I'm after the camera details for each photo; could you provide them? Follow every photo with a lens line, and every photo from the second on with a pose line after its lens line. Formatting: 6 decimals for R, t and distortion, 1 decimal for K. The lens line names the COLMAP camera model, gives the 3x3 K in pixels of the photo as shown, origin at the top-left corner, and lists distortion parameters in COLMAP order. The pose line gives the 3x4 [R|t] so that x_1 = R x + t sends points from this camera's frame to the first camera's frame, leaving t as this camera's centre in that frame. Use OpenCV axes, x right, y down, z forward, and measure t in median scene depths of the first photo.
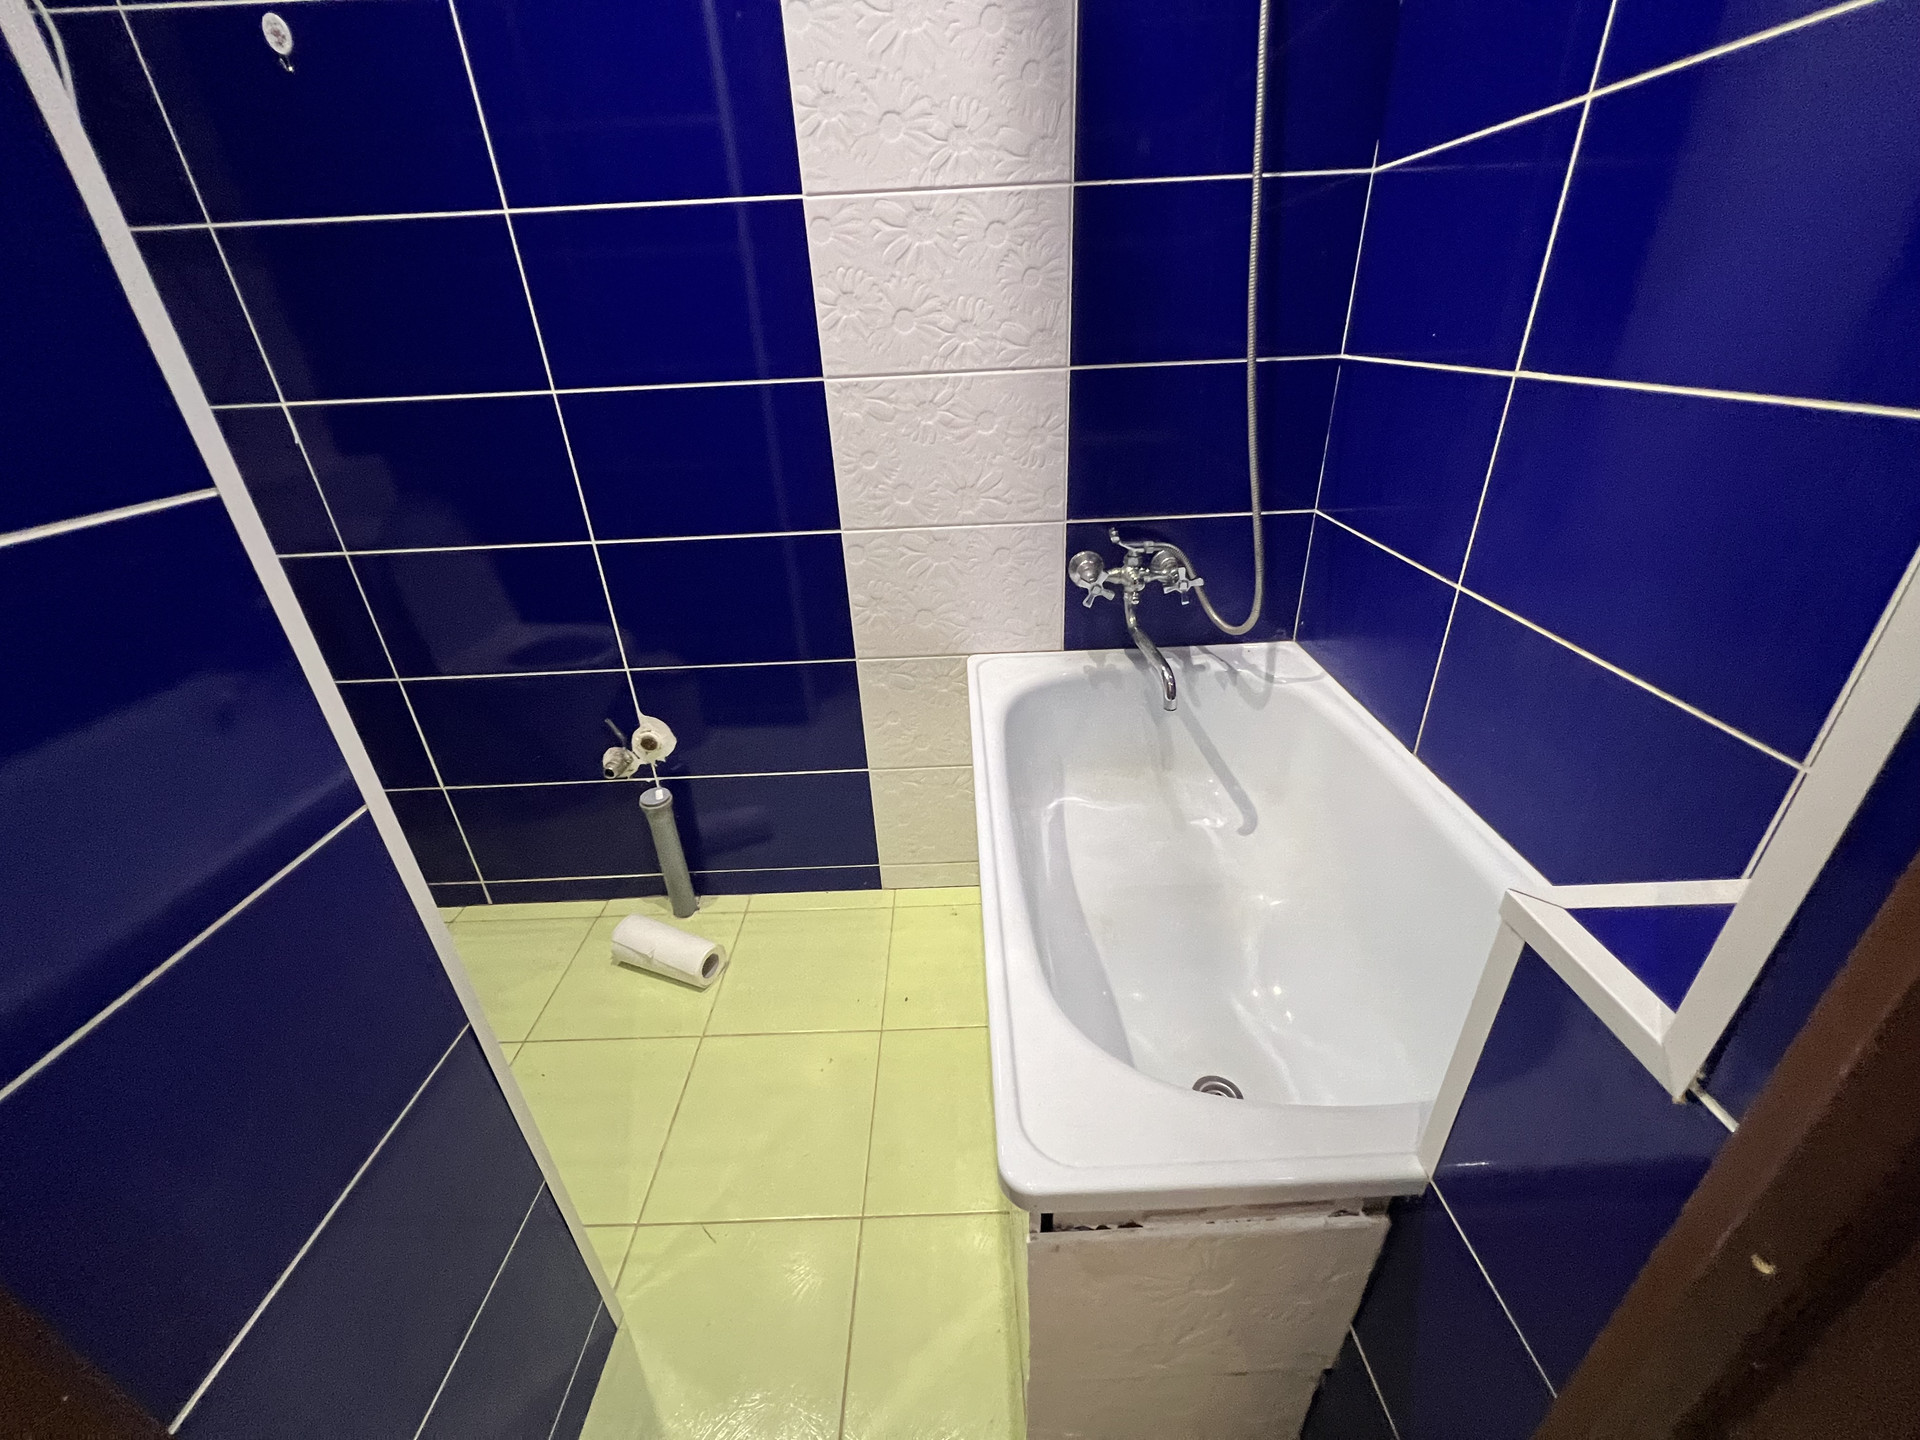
lens RADIAL K [[768.8, 0, 964.5], [0, 768.8, 715.6], [0, 0, 1]] dist [-0.003239, 0.000511]
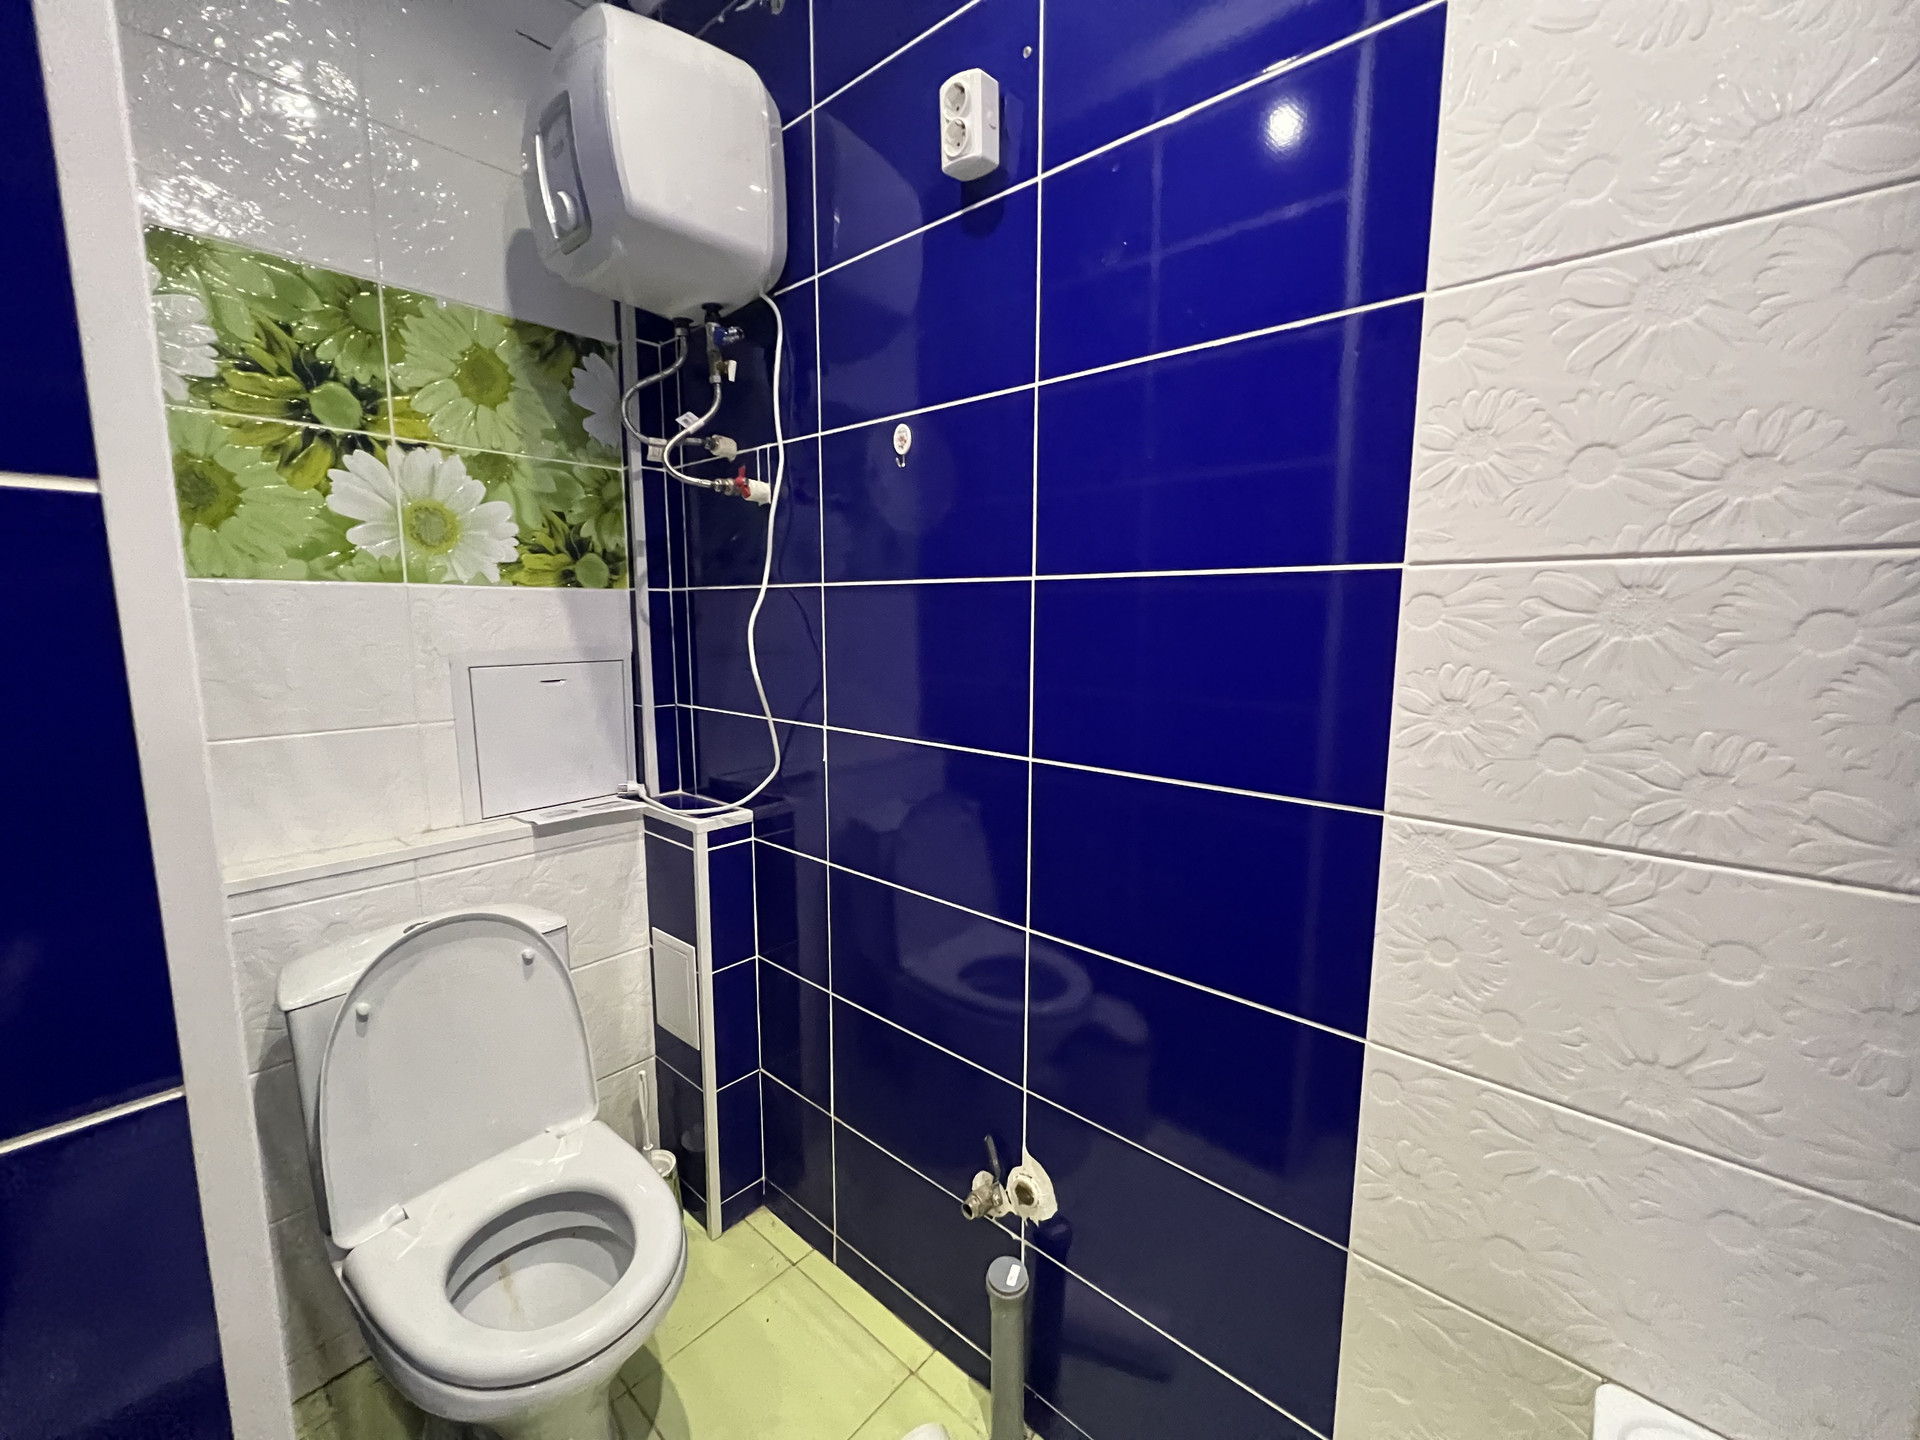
lens RADIAL K [[768.8, 0, 963.9], [0, 768.8, 717.0], [0, 0, 1]] dist [-0.003239, 0.000511]
pose [[0.747005, 0.132460, -0.651489, -0.039162], [-0.336057, 0.920769, -0.198117, -0.256312], [0.573628, 0.366932, 0.732333, 0.298829]]
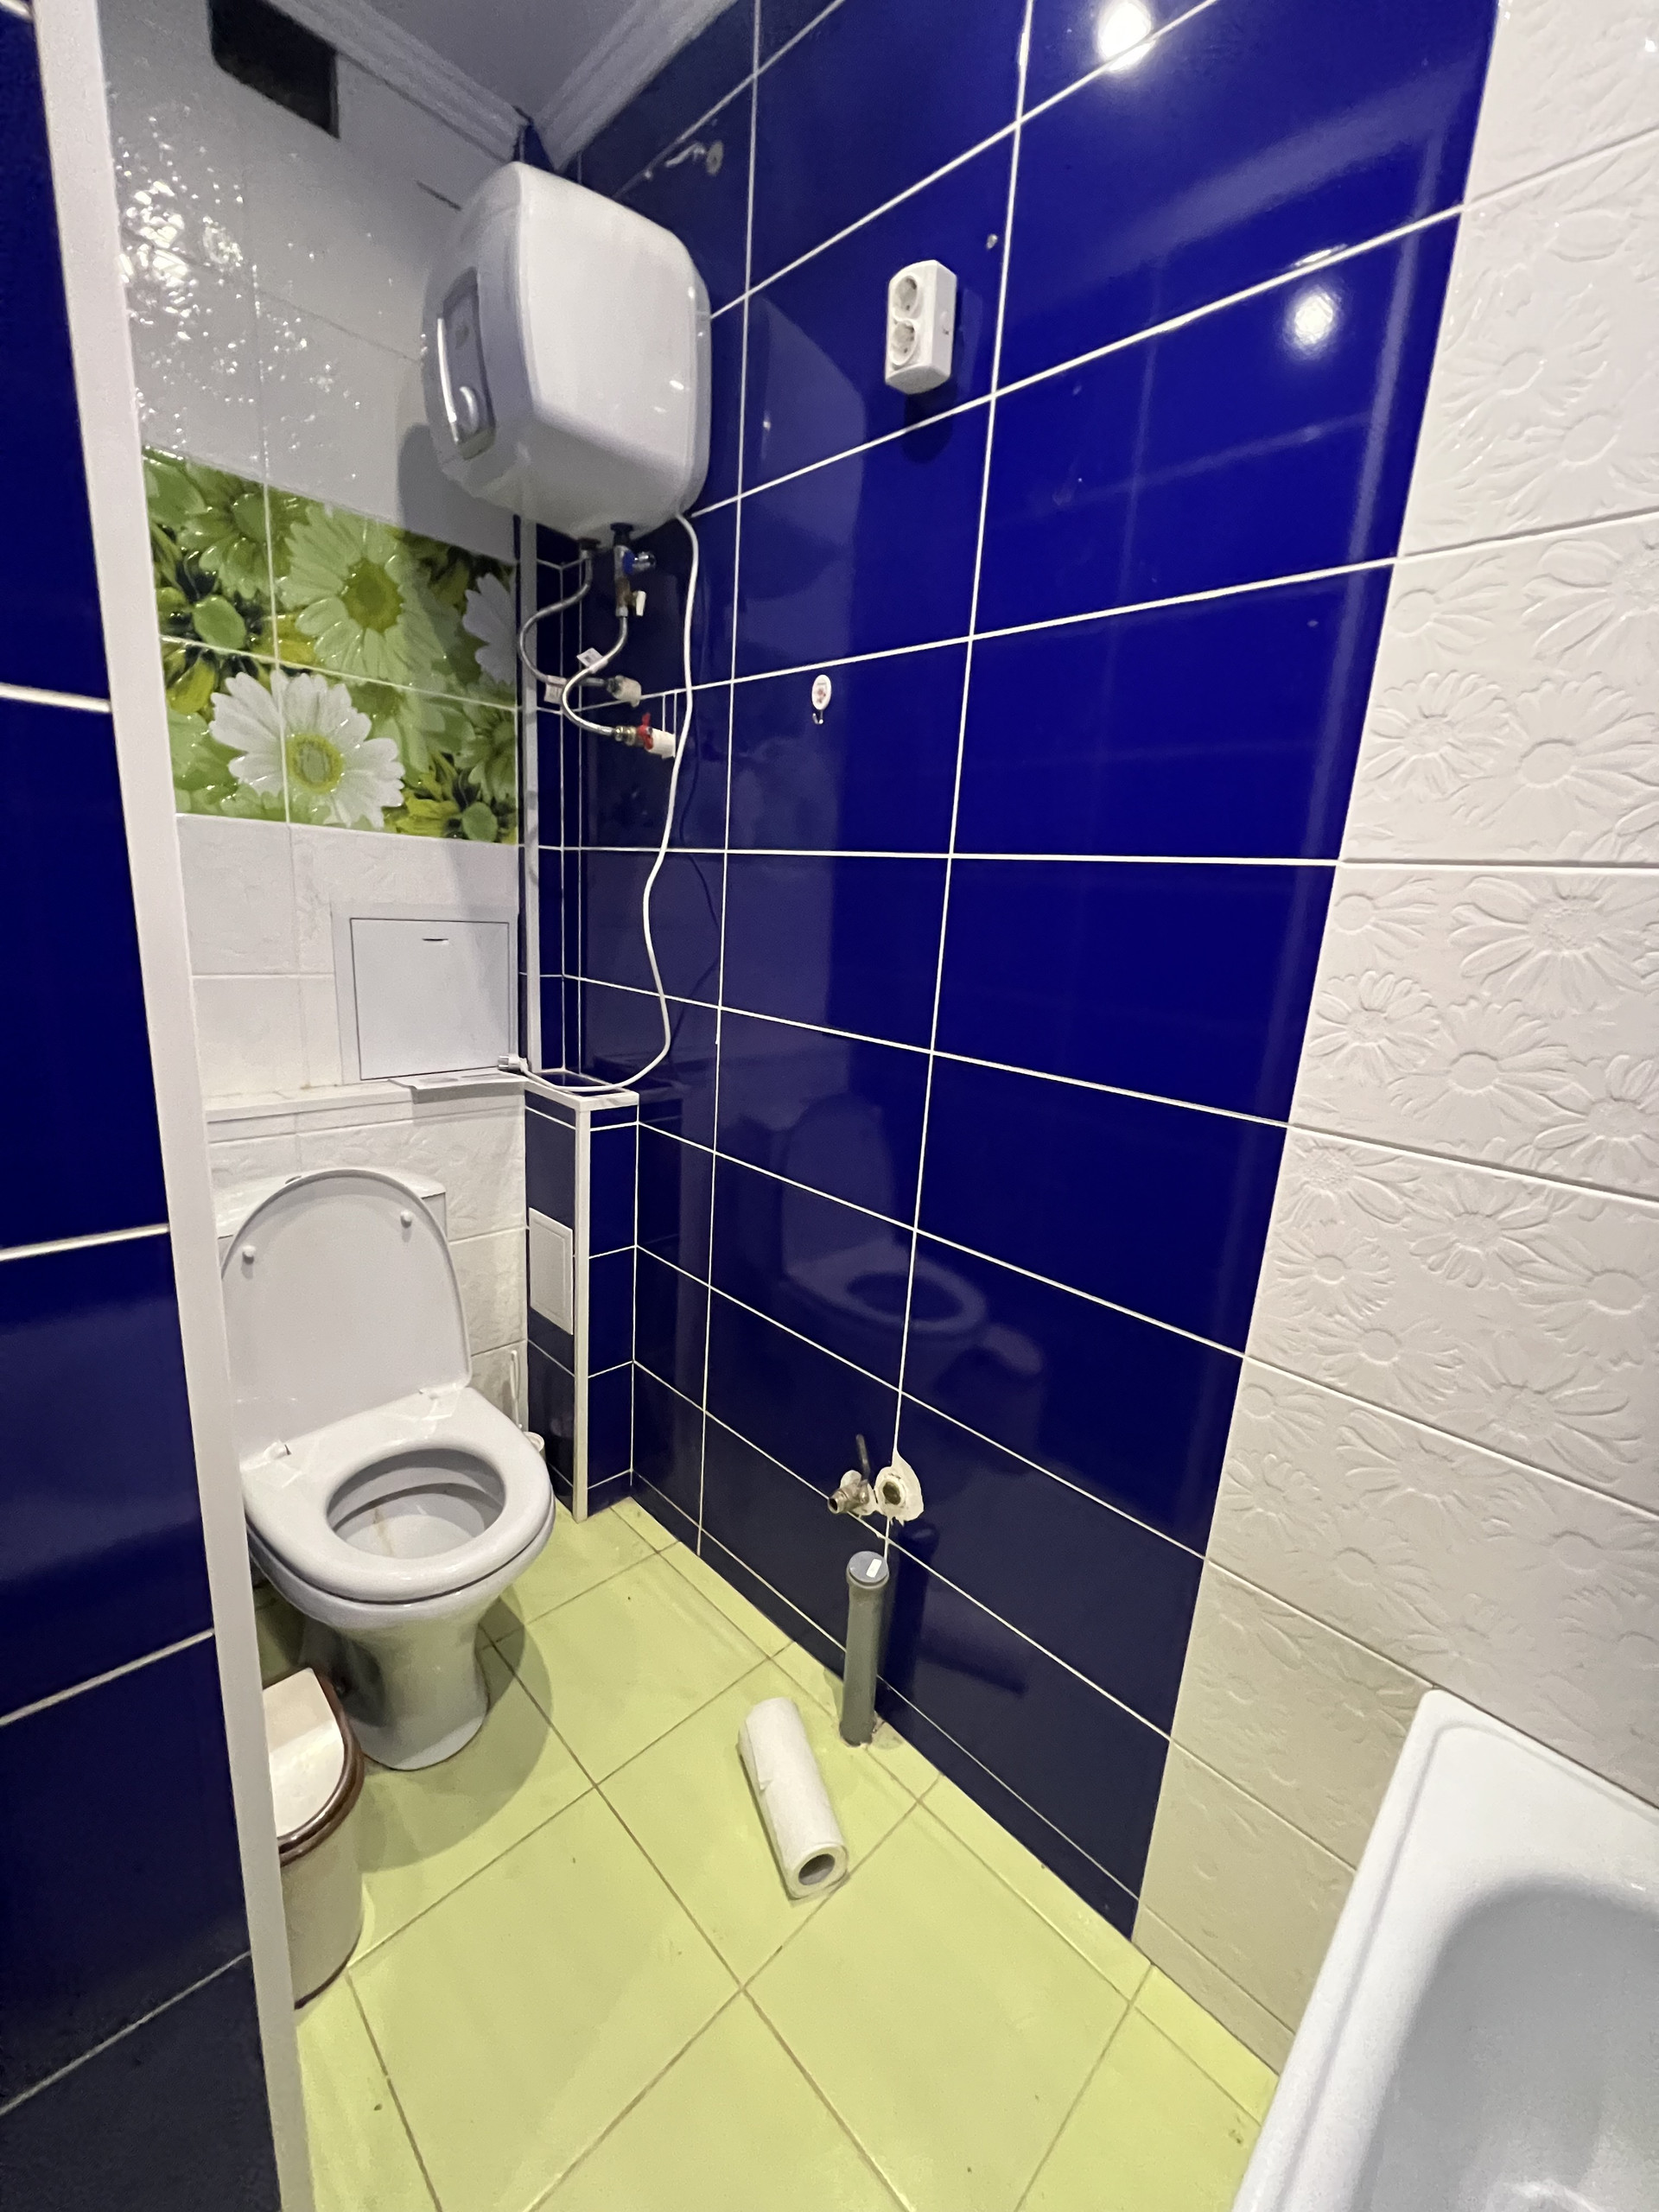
lens RADIAL K [[885.8, 0, 834.4], [0, 885.8, 1111.0], [0, 0, 1]] dist [-0.003239, 0.000511]
pose [[0.698835, 0.249486, -0.670363, 0.028311], [-0.410578, 0.907340, -0.090336, -0.226695], [0.585709, 0.338366, 0.736514, 0.262868]]
